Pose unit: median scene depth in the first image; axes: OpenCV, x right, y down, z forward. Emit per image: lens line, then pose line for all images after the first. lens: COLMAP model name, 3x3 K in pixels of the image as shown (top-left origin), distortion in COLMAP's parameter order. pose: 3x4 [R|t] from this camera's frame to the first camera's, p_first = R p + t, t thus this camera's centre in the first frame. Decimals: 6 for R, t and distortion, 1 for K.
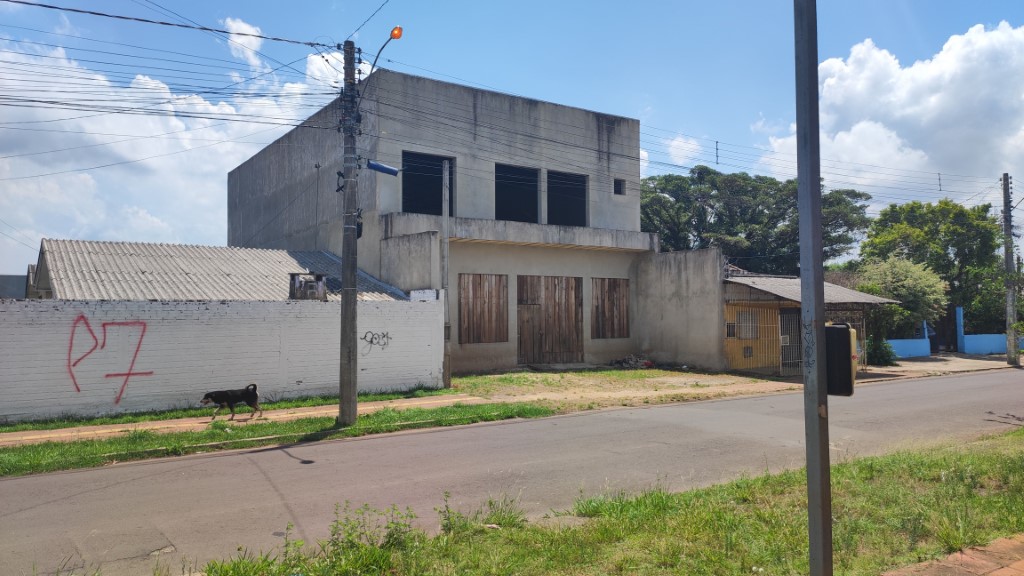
lens RADIAL K [[764.5, 0, 509.4], [0, 764.5, 280.4], [0, 0, 1]] dist [0.033960, -0.034339]
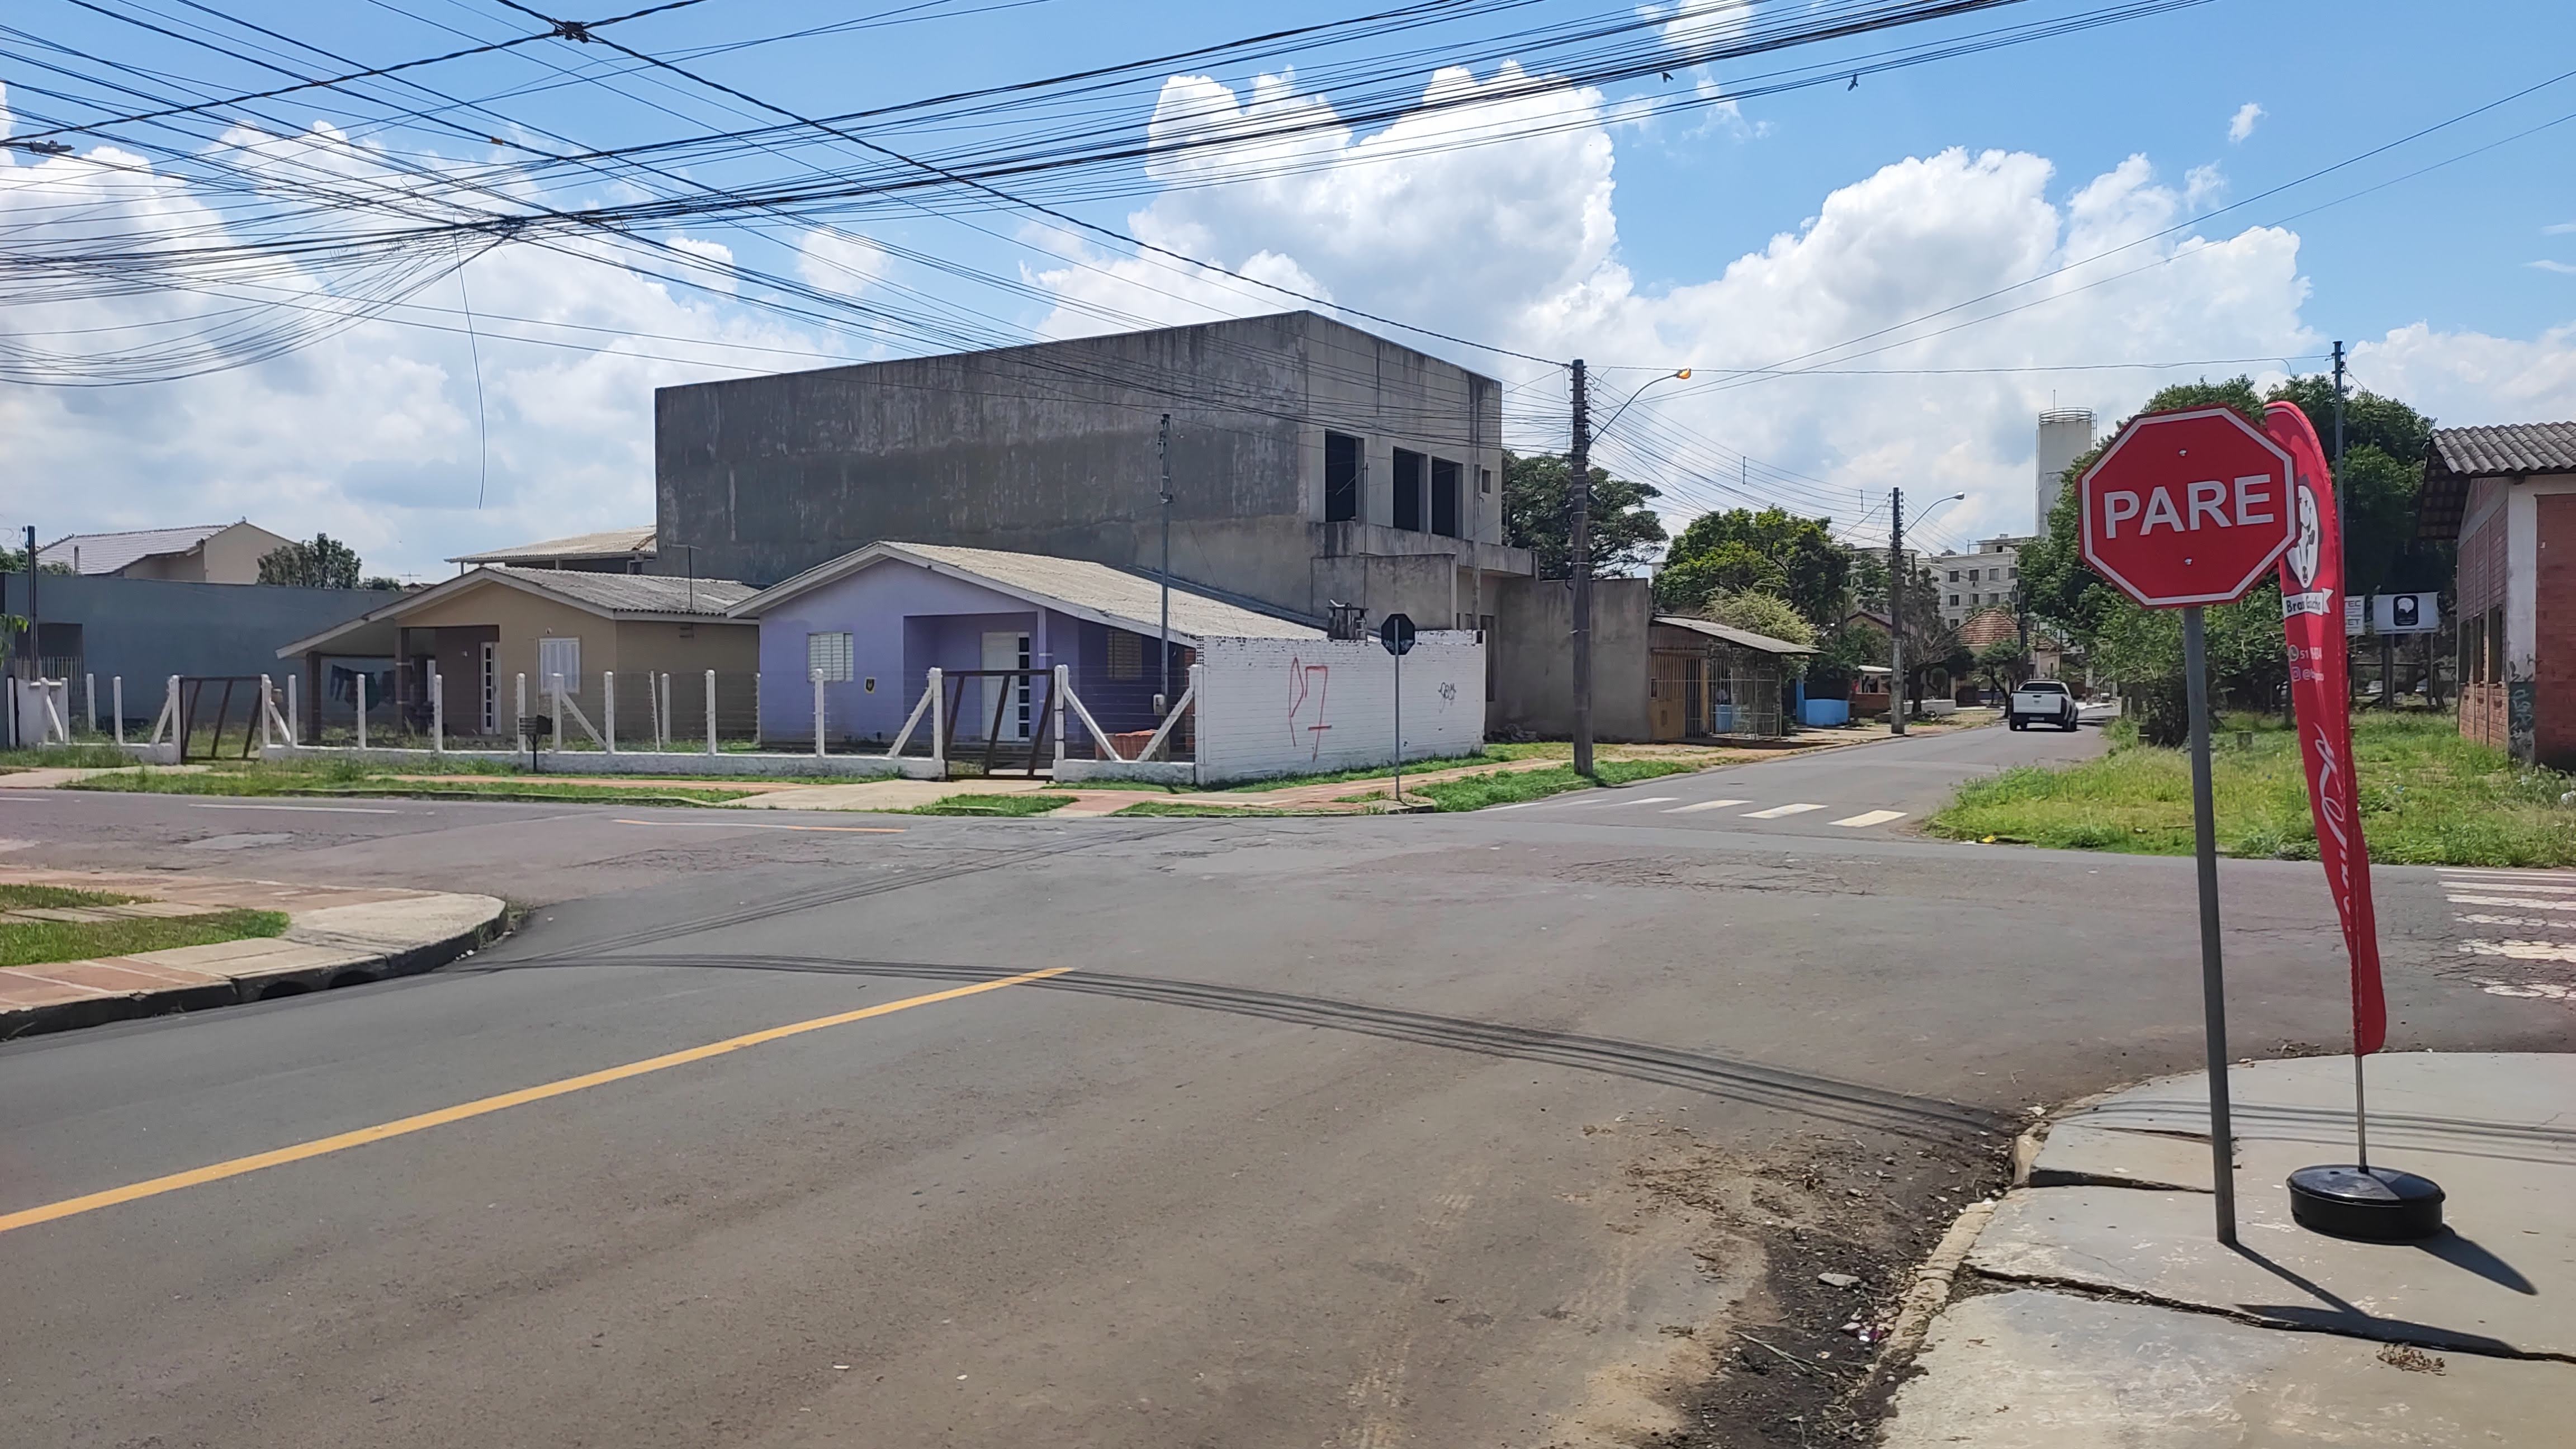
lens RADIAL K [[1923.1, 0, 1330.3], [0, 1923.1, 754.5], [0, 0, 1]] dist [0.033960, -0.034339]
pose [[0.883708, -0.014977, 0.467799, -0.918426], [-0.022192, 0.997023, 0.073843, -0.003057], [-0.467512, -0.075637, 0.880745, -0.545878]]
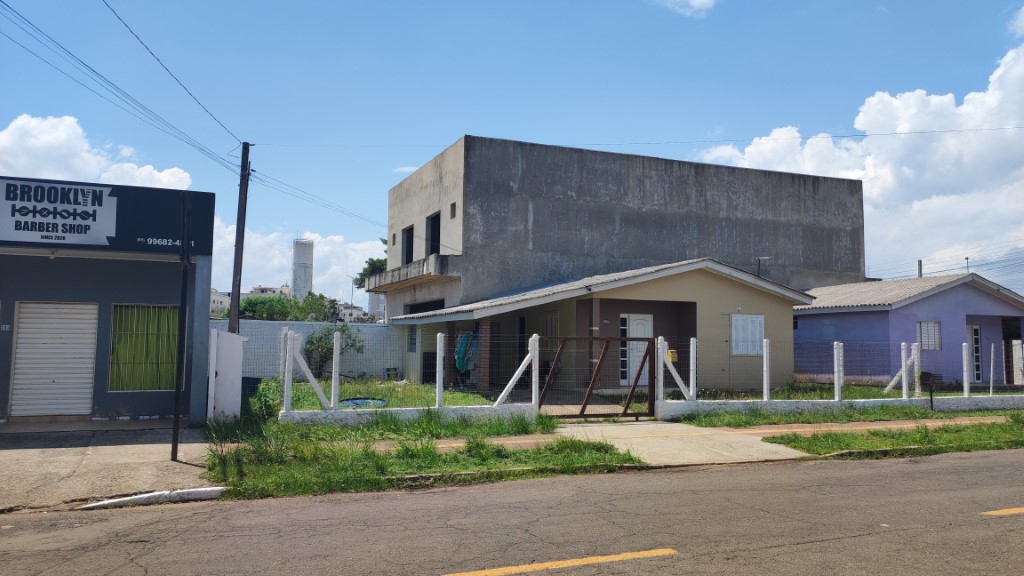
lens RADIAL K [[764.5, 0, 519.3], [0, 764.5, 299.0], [0, 0, 1]] dist [0.033960, -0.034339]
pose [[0.180774, 0.069836, 0.981042, -1.682260], [-0.061438, 0.996330, -0.059603, 0.086614], [-0.981604, -0.049498, 0.184401, 1.304642]]
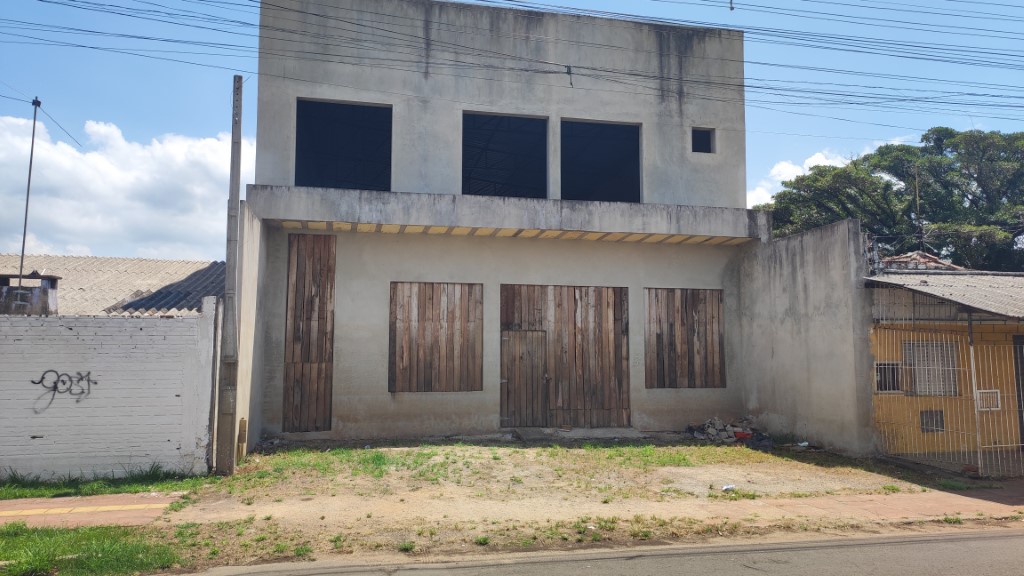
lens RADIAL K [[764.5, 0, 495.9], [0, 764.5, 281.3], [0, 0, 1]] dist [0.033960, -0.034339]
pose [[0.924861, -0.033089, -0.378863, 0.255989], [0.012525, 0.998318, -0.056615, 0.027527], [0.380099, 0.047616, 0.923720, 0.438474]]
